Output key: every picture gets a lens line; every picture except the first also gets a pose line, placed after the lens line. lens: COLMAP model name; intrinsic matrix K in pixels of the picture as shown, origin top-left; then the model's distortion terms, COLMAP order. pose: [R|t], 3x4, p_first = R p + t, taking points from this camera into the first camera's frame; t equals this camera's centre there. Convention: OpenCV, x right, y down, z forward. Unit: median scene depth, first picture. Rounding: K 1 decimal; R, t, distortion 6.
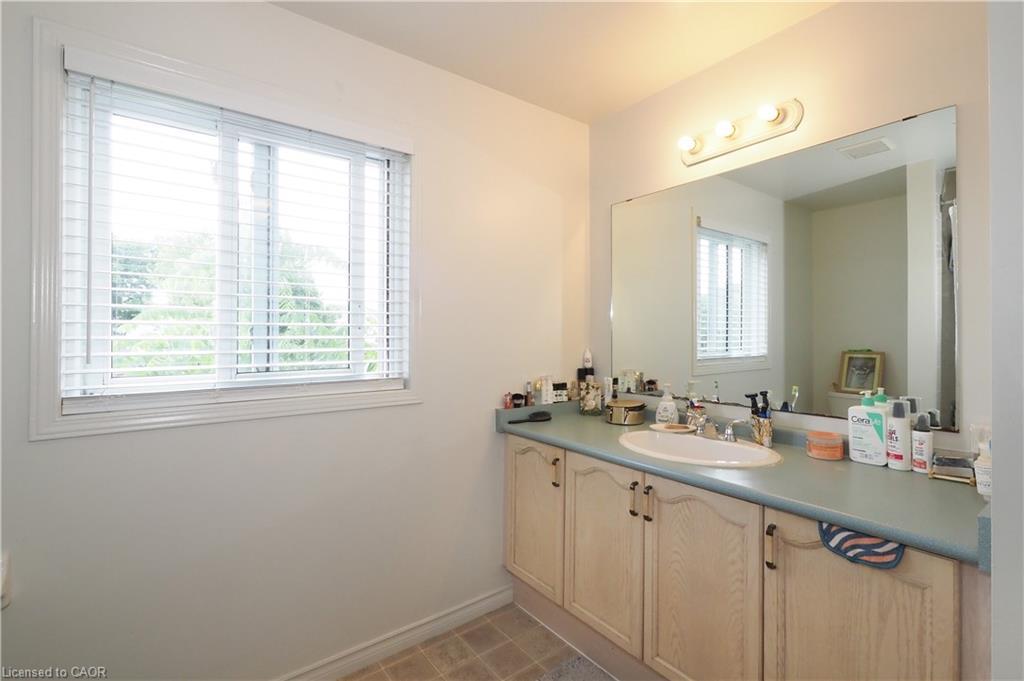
lens RADIAL K [[472.8, 0, 512.0], [0, 472.8, 340.5], [0, 0, 1]] dist [-0.003561, -0.000545]
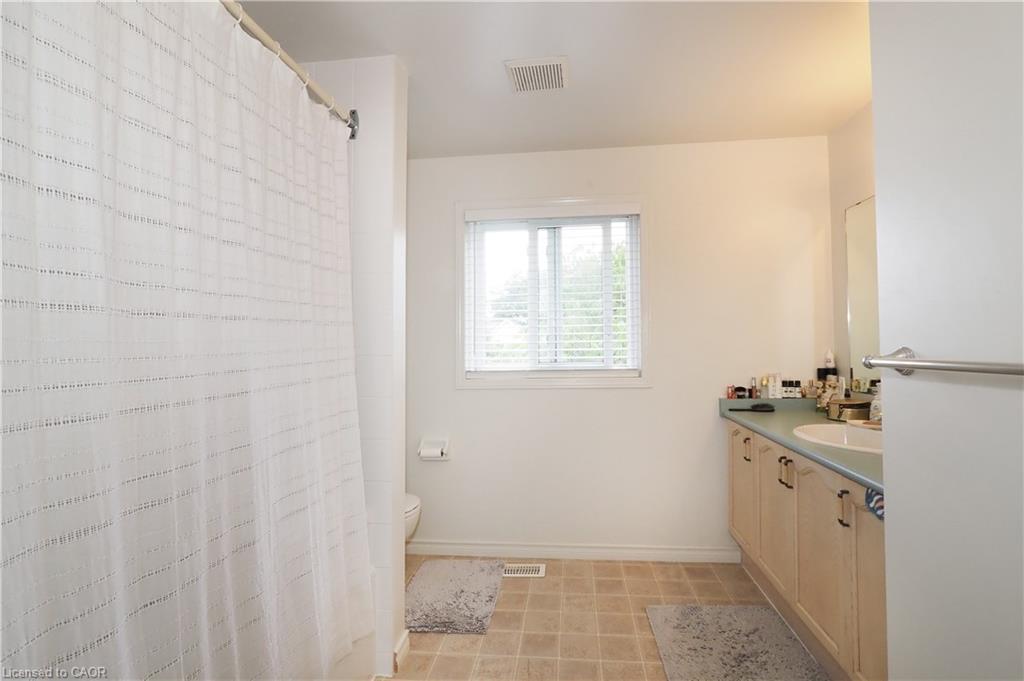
lens RADIAL K [[473.9, 0, 514.9], [0, 473.9, 329.1], [0, 0, 1]] dist [-0.000443, -0.000106]
pose [[0.732770, -0.027929, -0.679903, 0.417441], [0.006706, 0.999405, -0.033826, 0.003469], [0.680444, 0.020227, 0.732521, -0.269875]]
